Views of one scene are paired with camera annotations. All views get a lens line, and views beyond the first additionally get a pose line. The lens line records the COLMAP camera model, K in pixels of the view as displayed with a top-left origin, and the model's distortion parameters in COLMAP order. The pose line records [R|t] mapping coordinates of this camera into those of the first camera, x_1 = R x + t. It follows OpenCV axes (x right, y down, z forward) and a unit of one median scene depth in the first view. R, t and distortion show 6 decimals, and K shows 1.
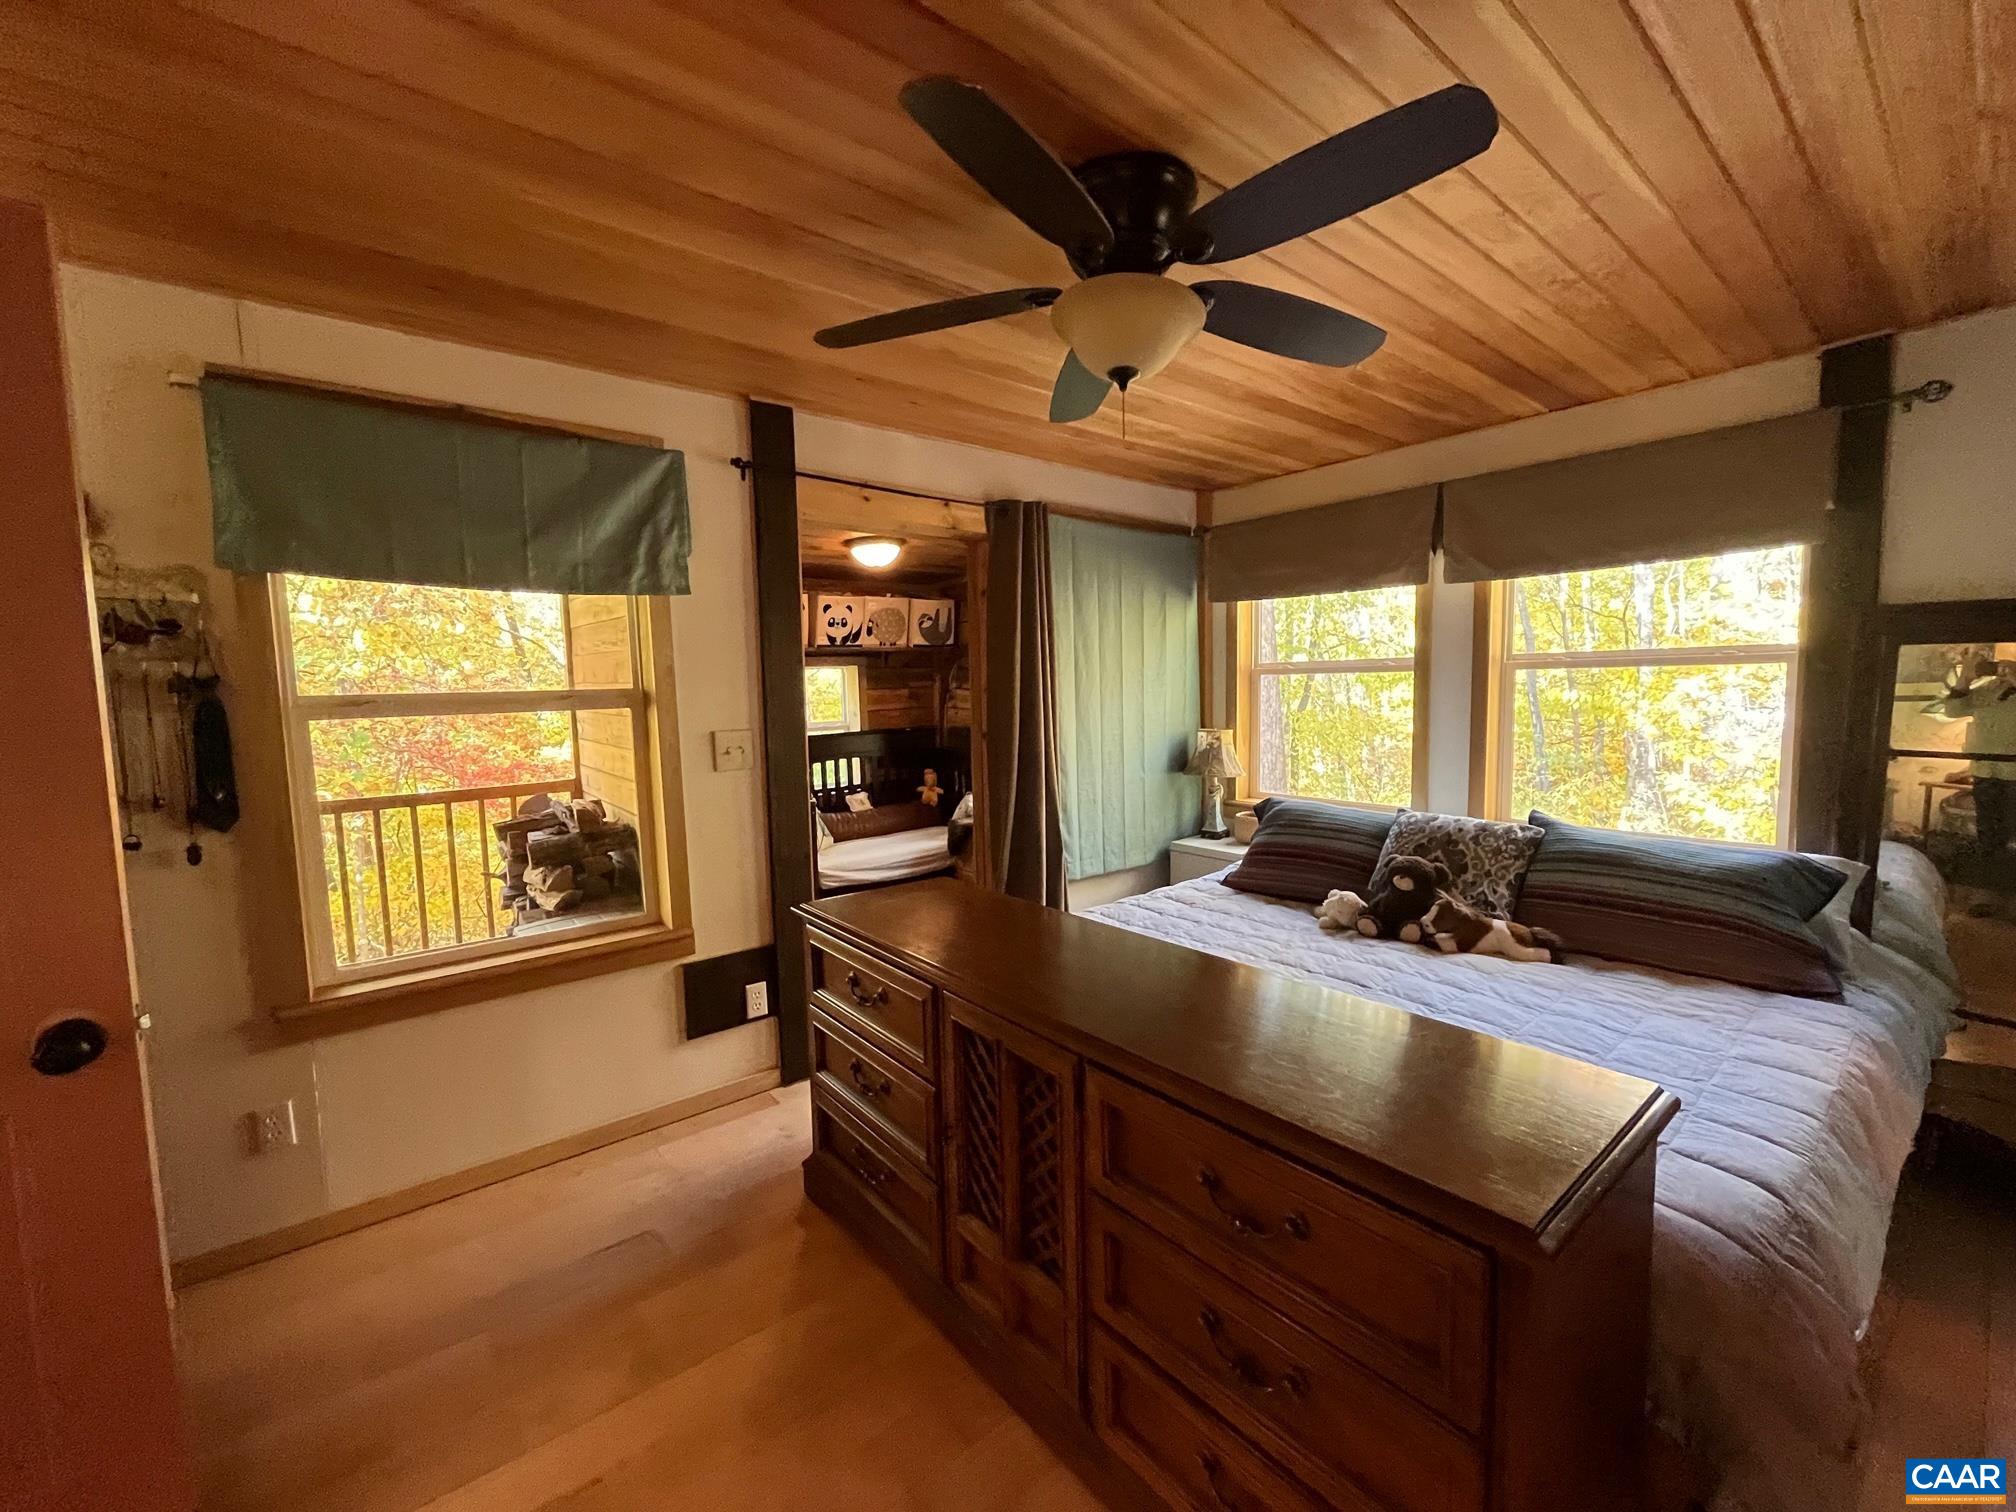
lens RADIAL K [[813.4, 0, 1010.7], [0, 813.4, 766.0], [0, 0, 1]] dist [-0.002728, -0.000273]
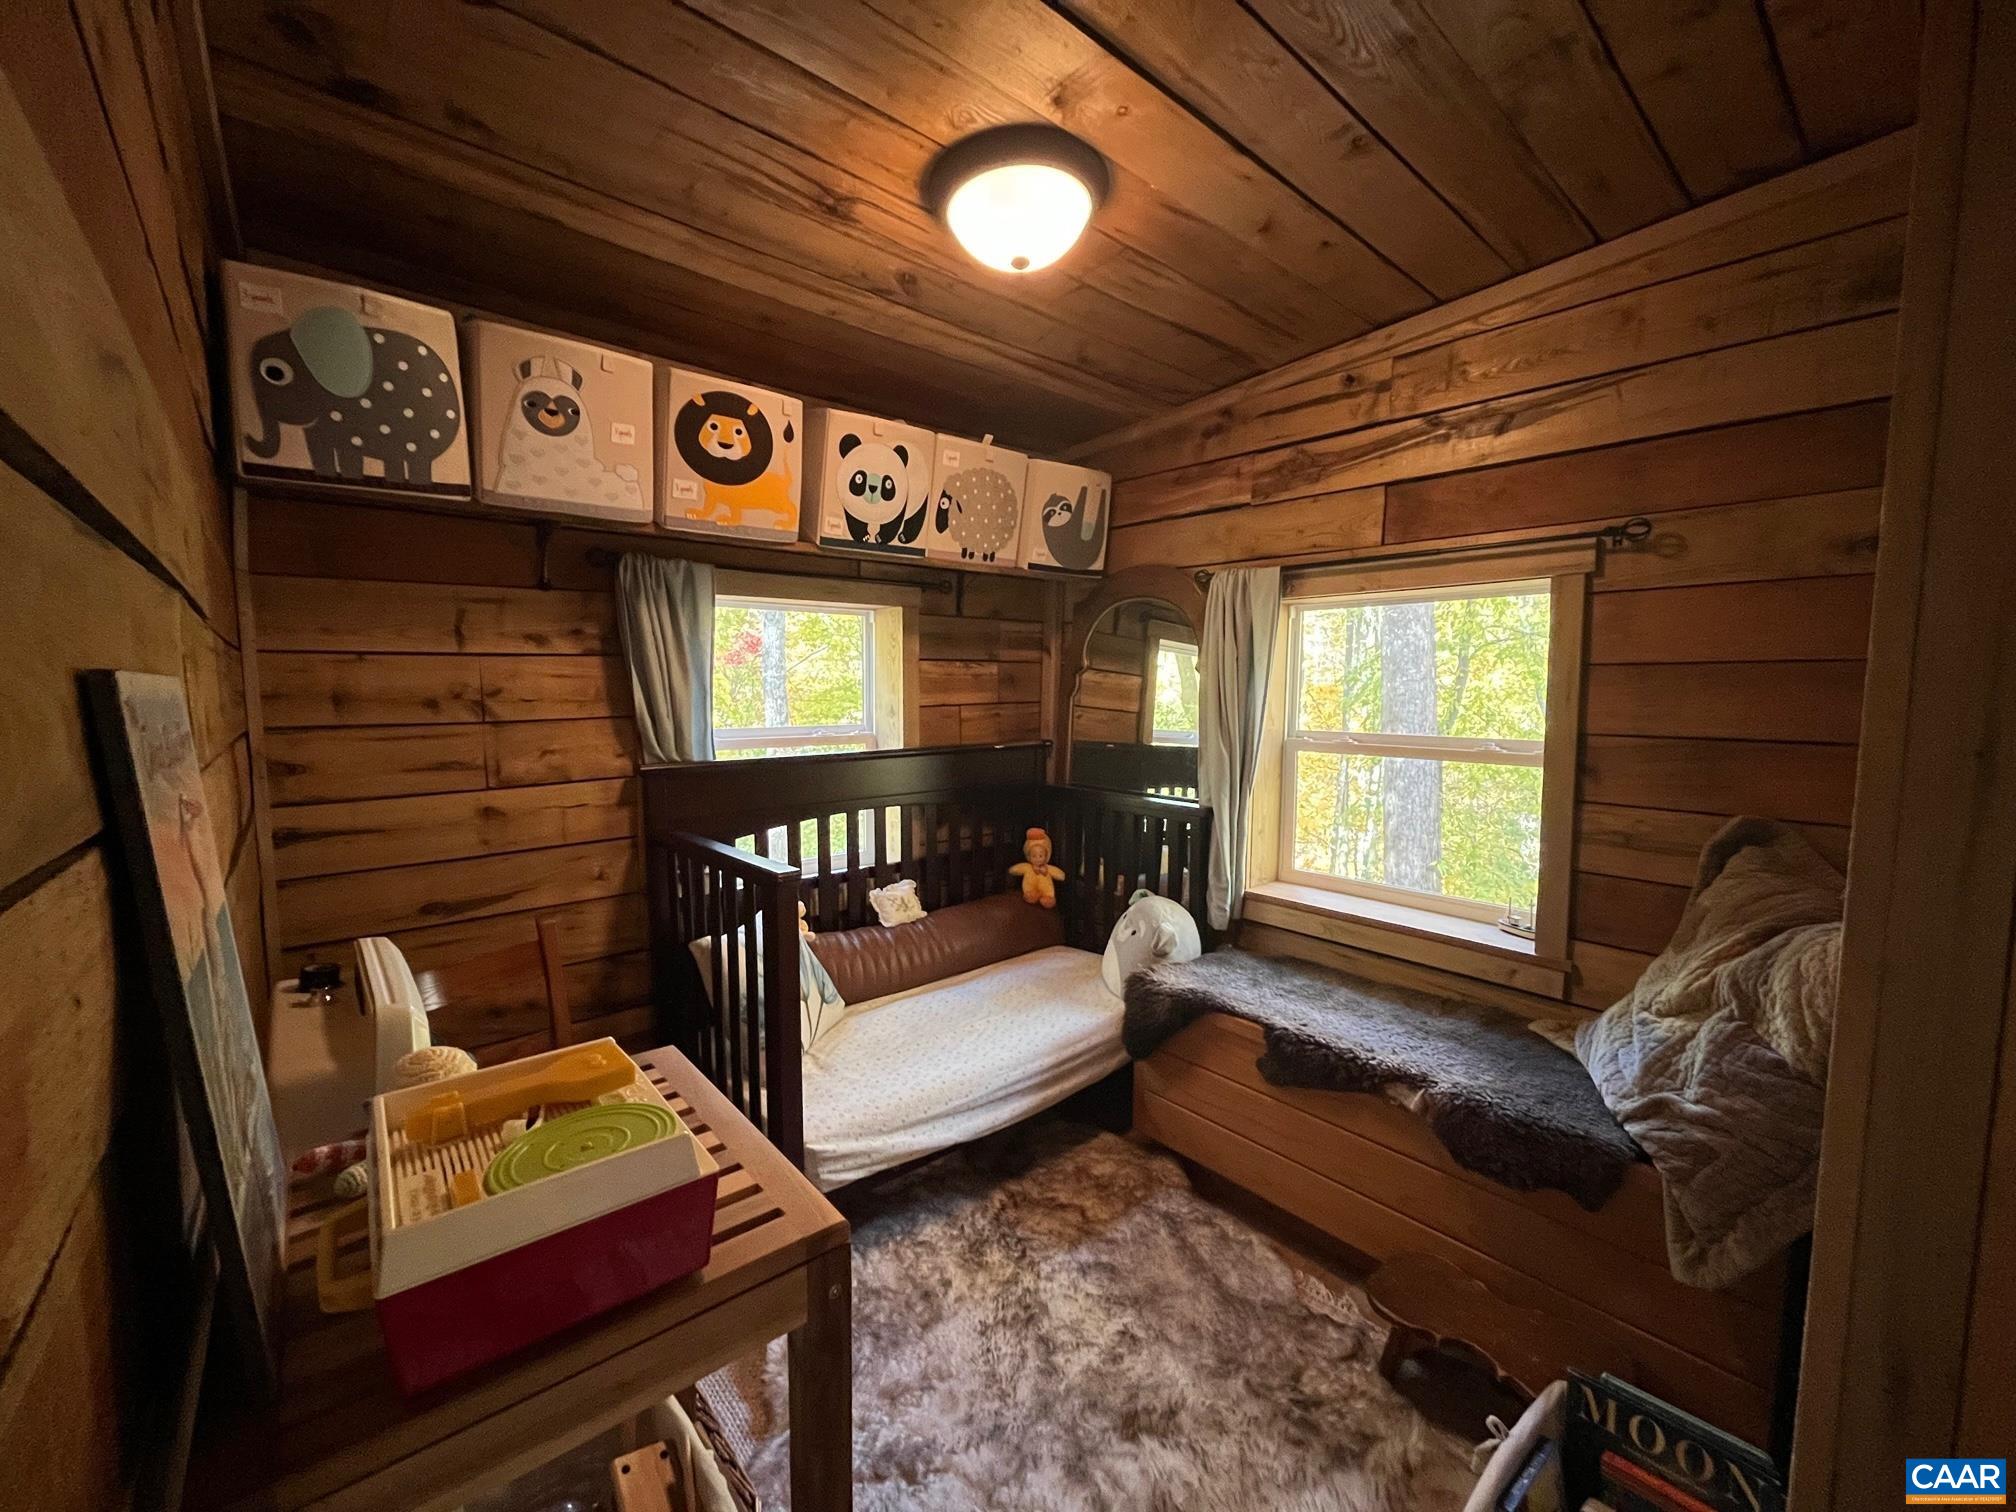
lens RADIAL K [[813.4, 0, 1005.4], [0, 813.4, 768.0], [0, 0, 1]] dist [-0.002728, -0.000273]
pose [[0.999407, 0.029039, 0.018487, -0.136052], [-0.028984, 0.999575, -0.003250, -0.032123], [-0.018574, 0.002712, 0.999824, 0.537160]]
